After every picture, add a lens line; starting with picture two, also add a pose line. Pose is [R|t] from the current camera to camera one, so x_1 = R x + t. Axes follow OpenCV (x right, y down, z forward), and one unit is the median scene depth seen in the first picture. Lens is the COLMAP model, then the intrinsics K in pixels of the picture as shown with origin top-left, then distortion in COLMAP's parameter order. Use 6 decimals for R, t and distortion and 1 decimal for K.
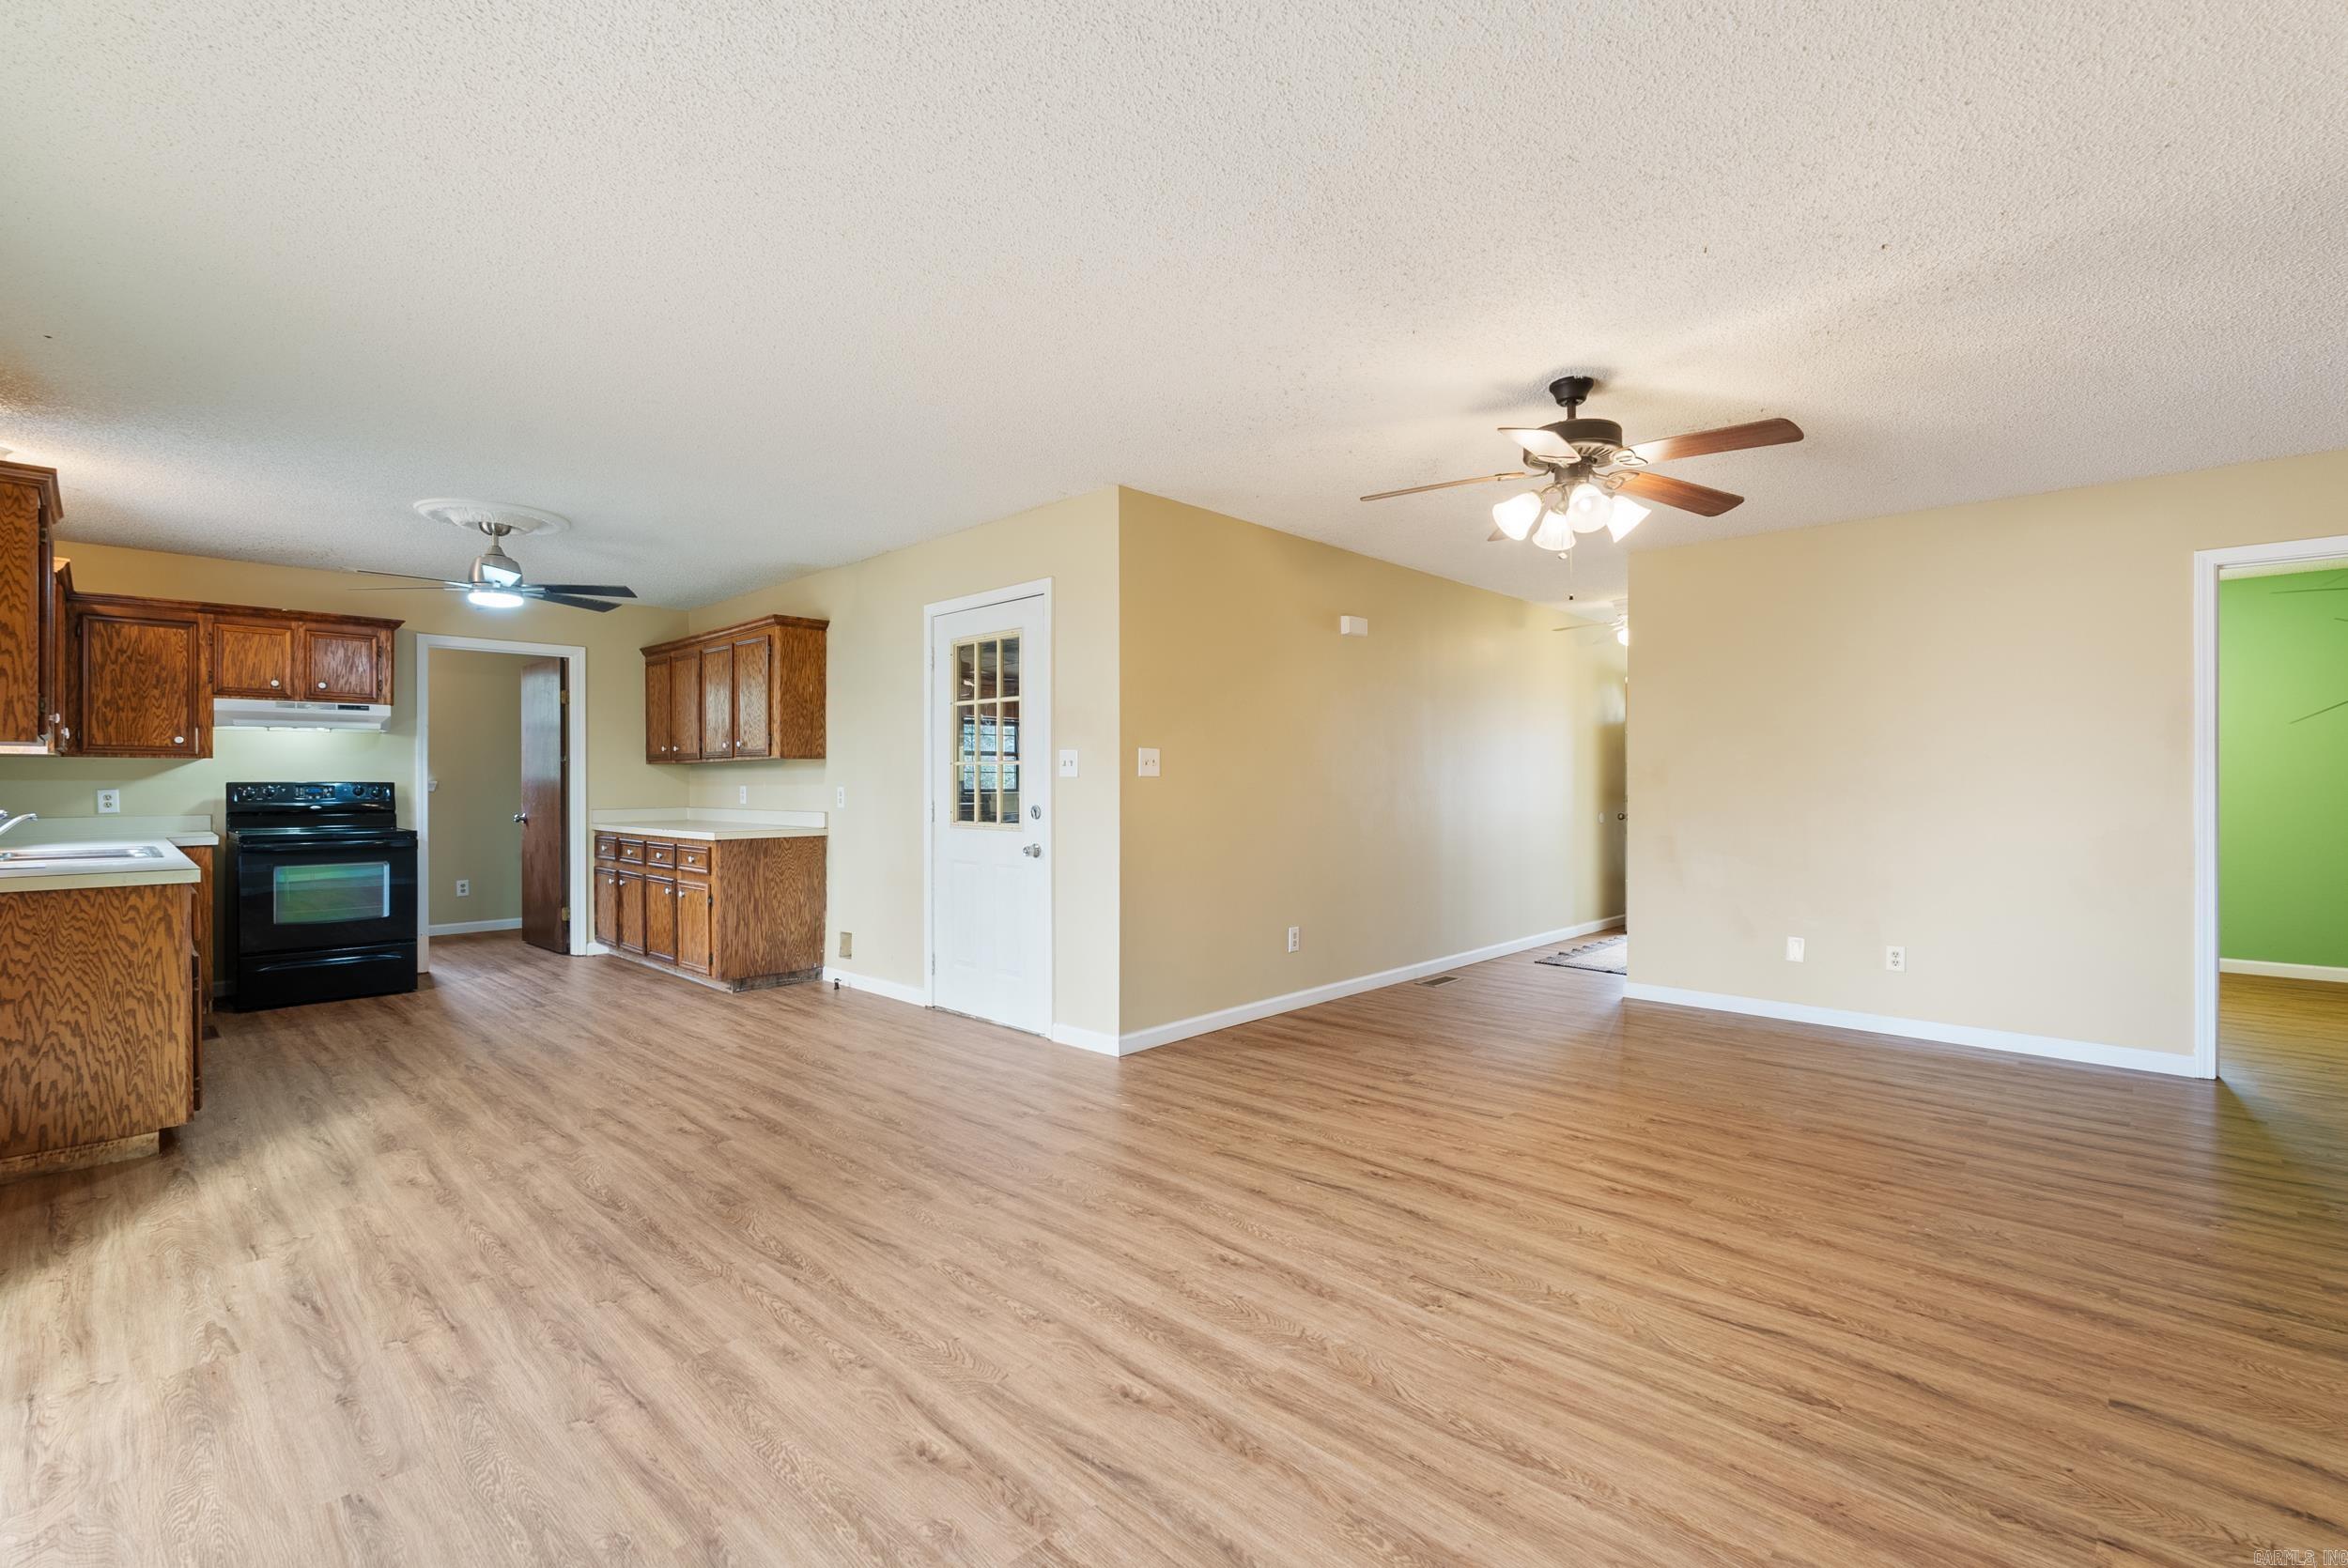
lens RADIAL K [[1035.6, 0, 1179.3], [0, 1035.6, 789.3], [0, 0, 1]] dist [-0.008806, 0.002989]
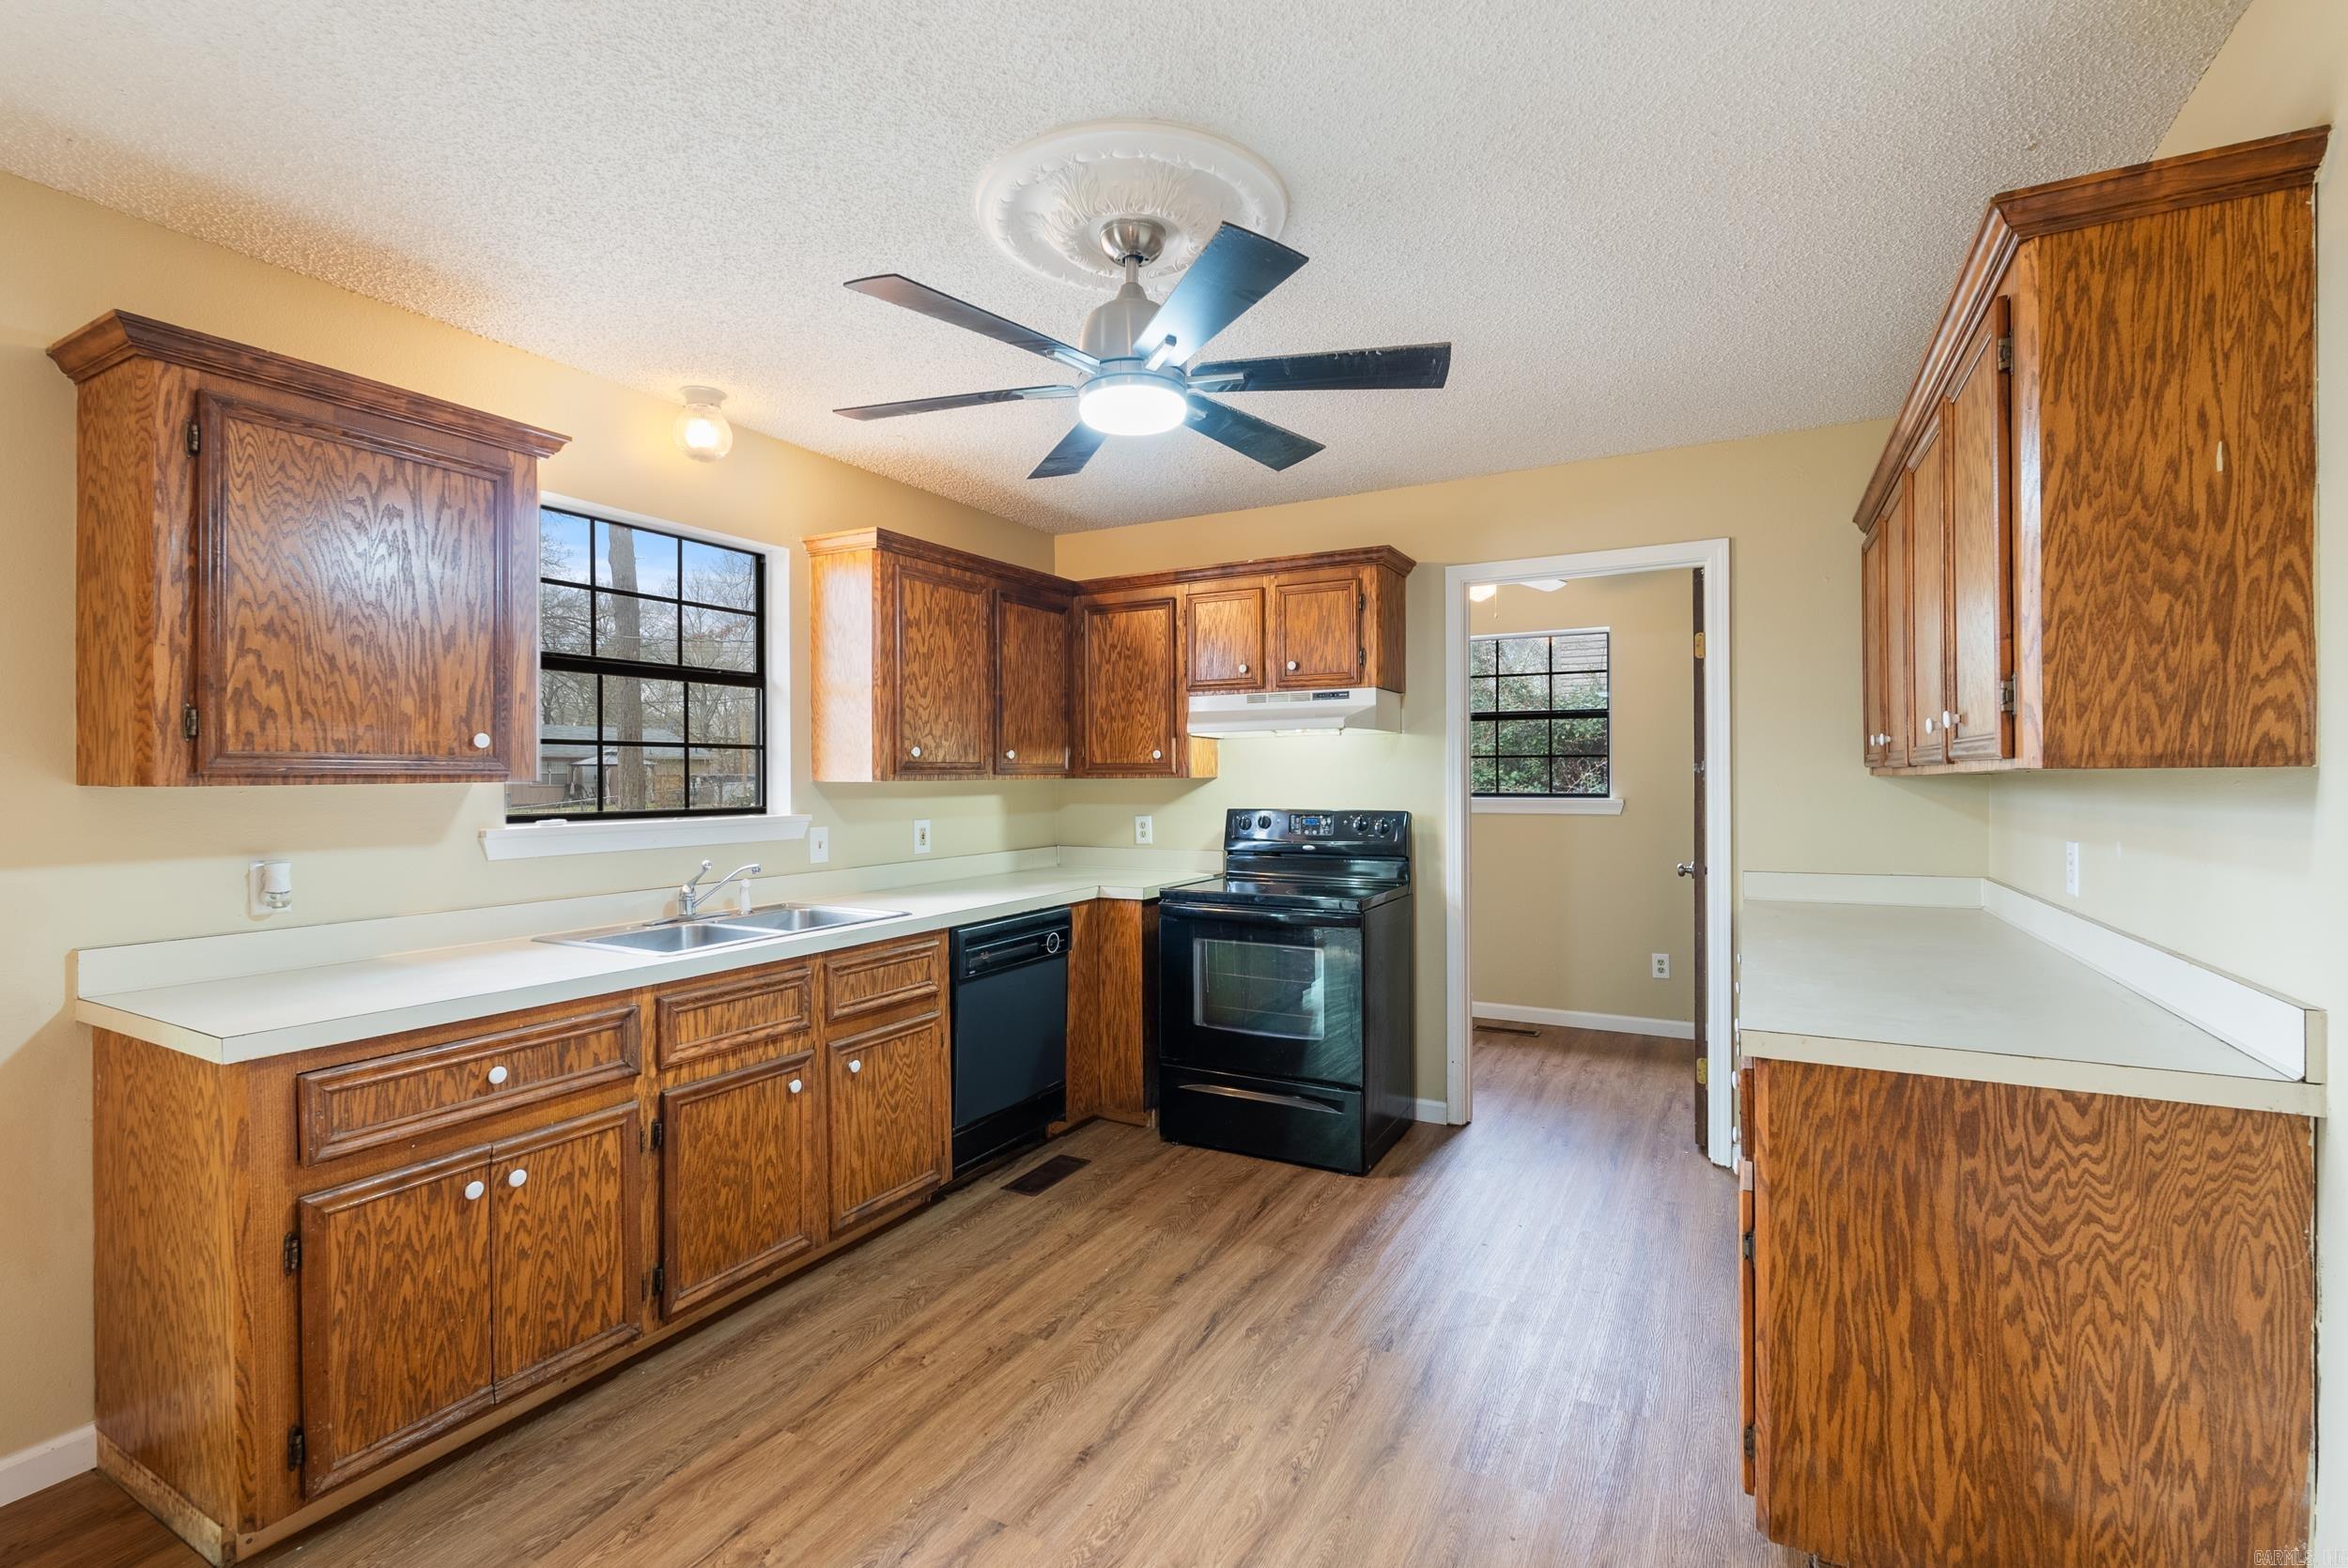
lens RADIAL K [[1035.6, 0, 1175.7], [0, 1035.6, 778.5], [0, 0, 1]] dist [-0.008806, 0.002989]
pose [[0.257686, 0.000225, -0.966229, -0.367392], [-0.001746, 0.999998, -0.000233, -0.049577], [0.966227, 0.001747, 0.257686, 1.349015]]
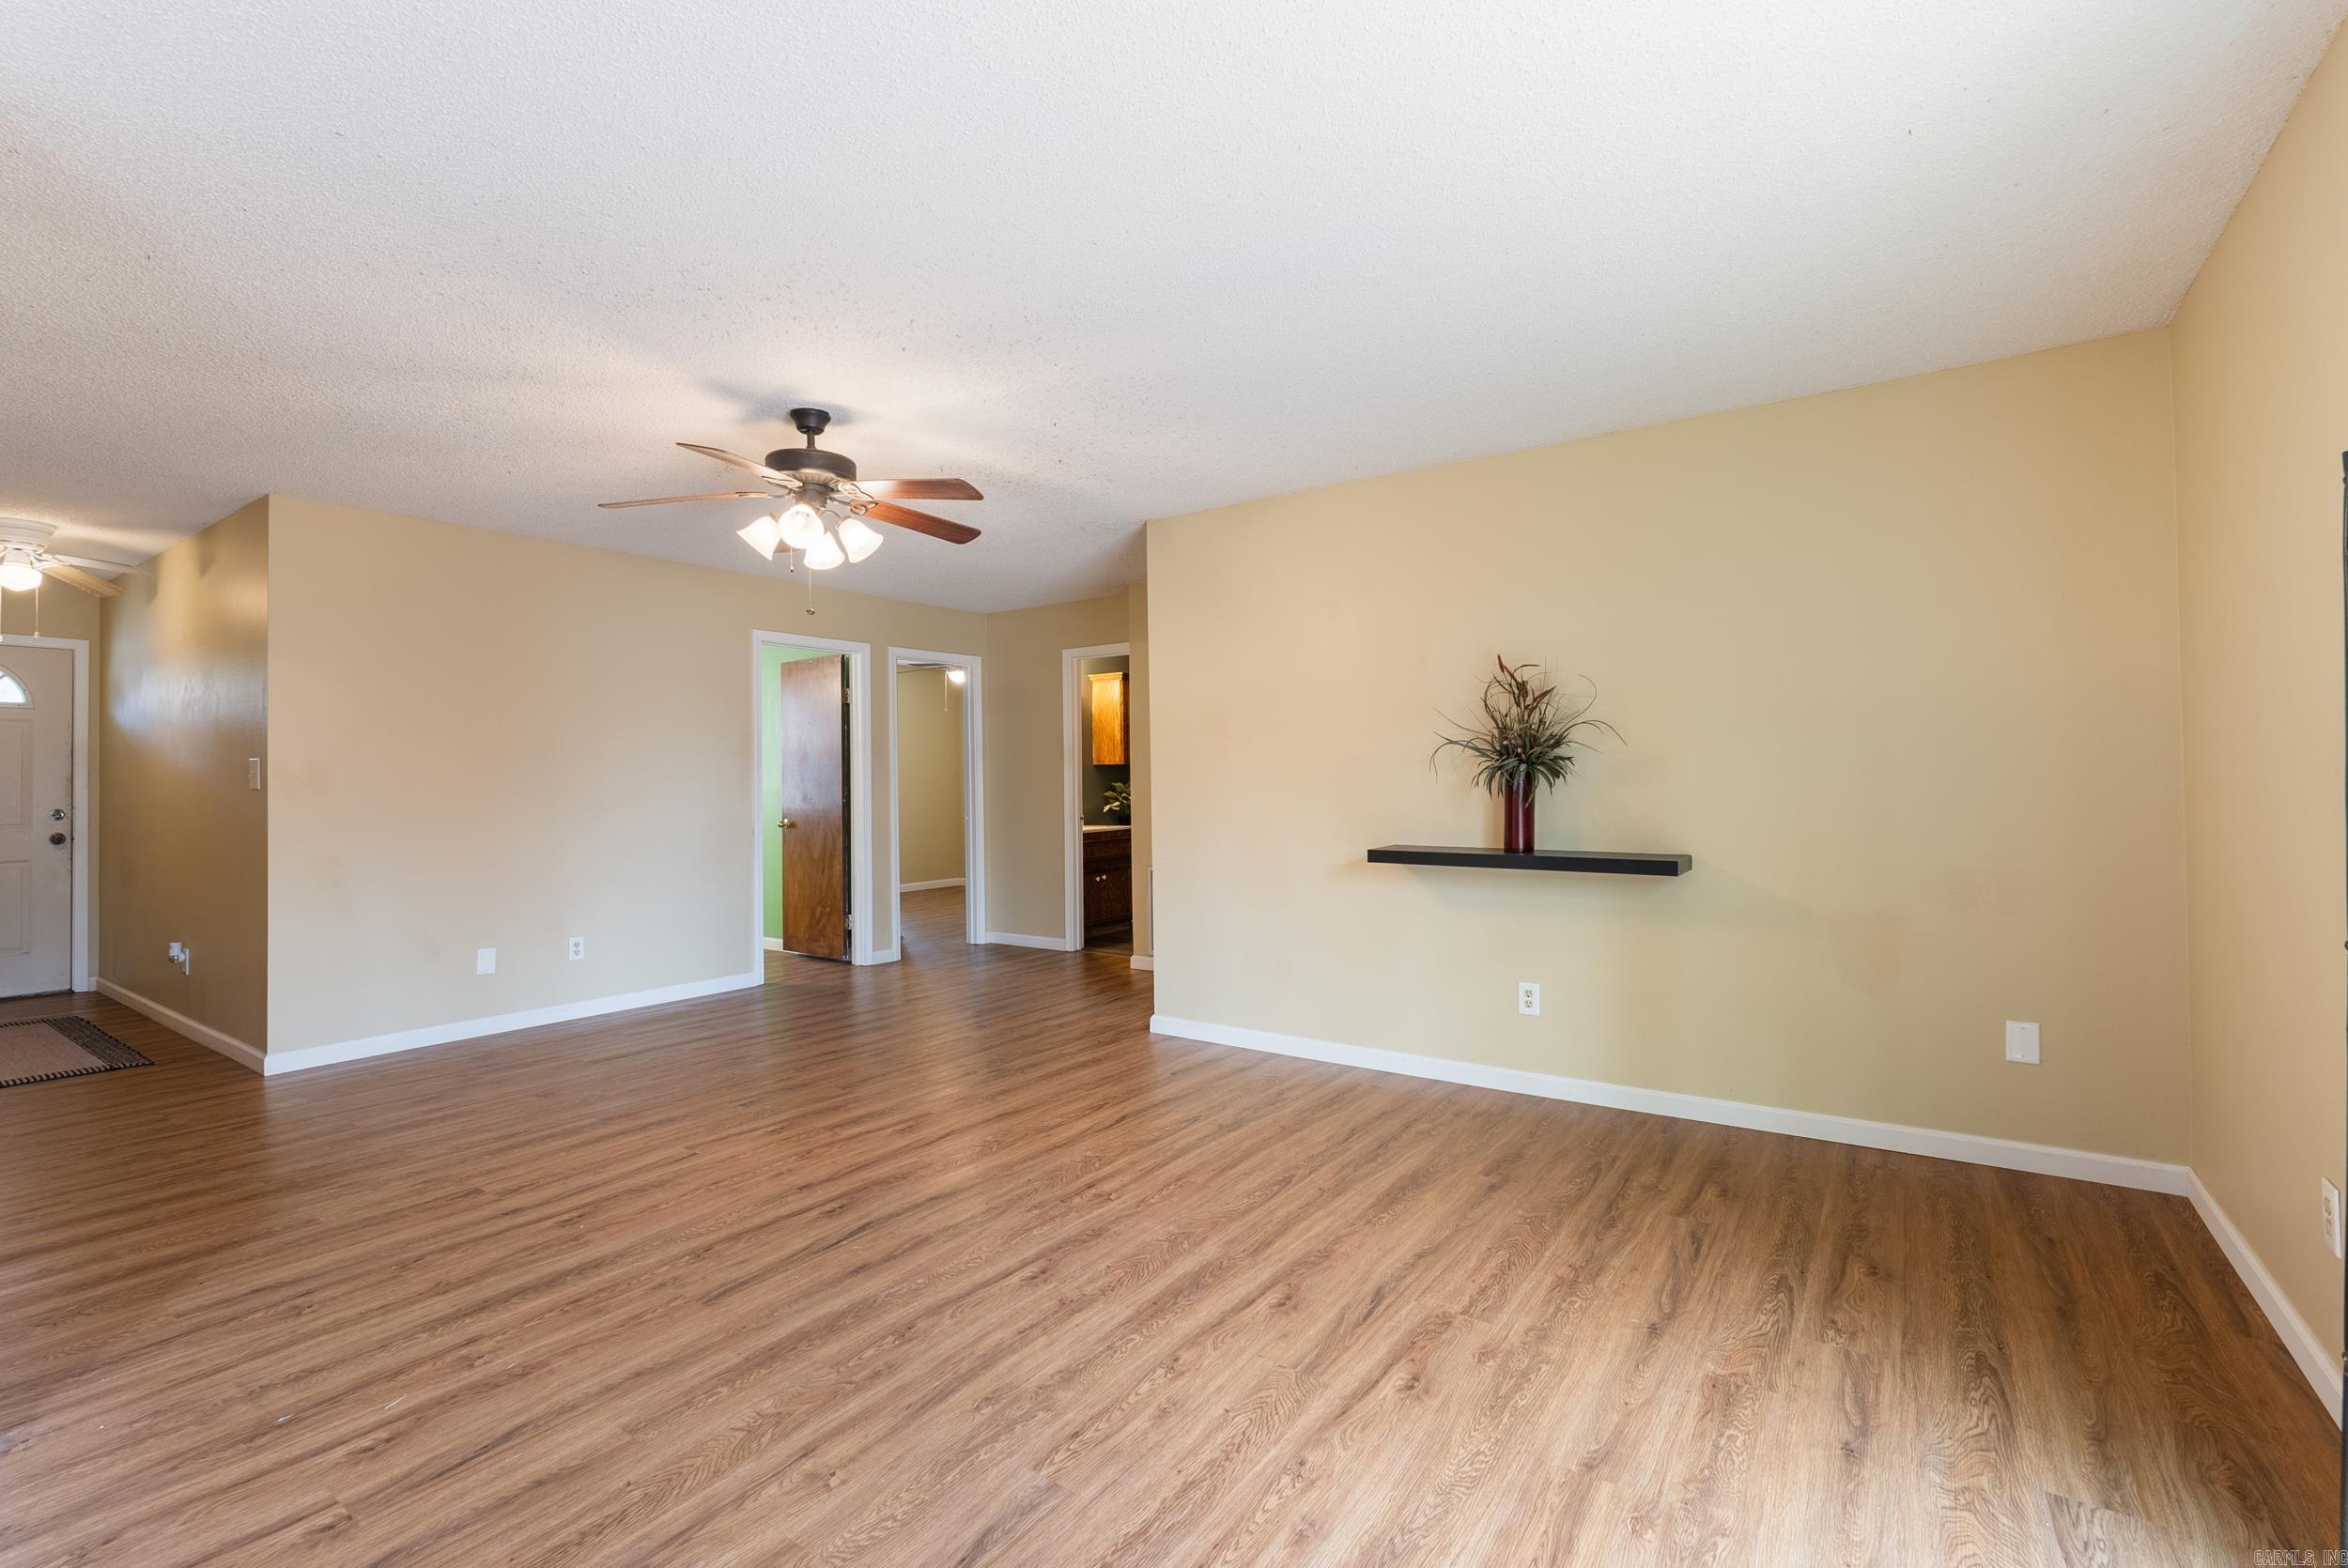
lens RADIAL K [[1035.6, 0, 1184.1], [0, 1035.6, 774.4], [0, 0, 1]] dist [-0.008806, 0.002989]
pose [[-0.147316, 0.006768, 0.989066, -0.734640], [0.019060, 0.999810, -0.004002, -0.007587], [-0.988906, 0.018262, -0.147417, 0.778873]]
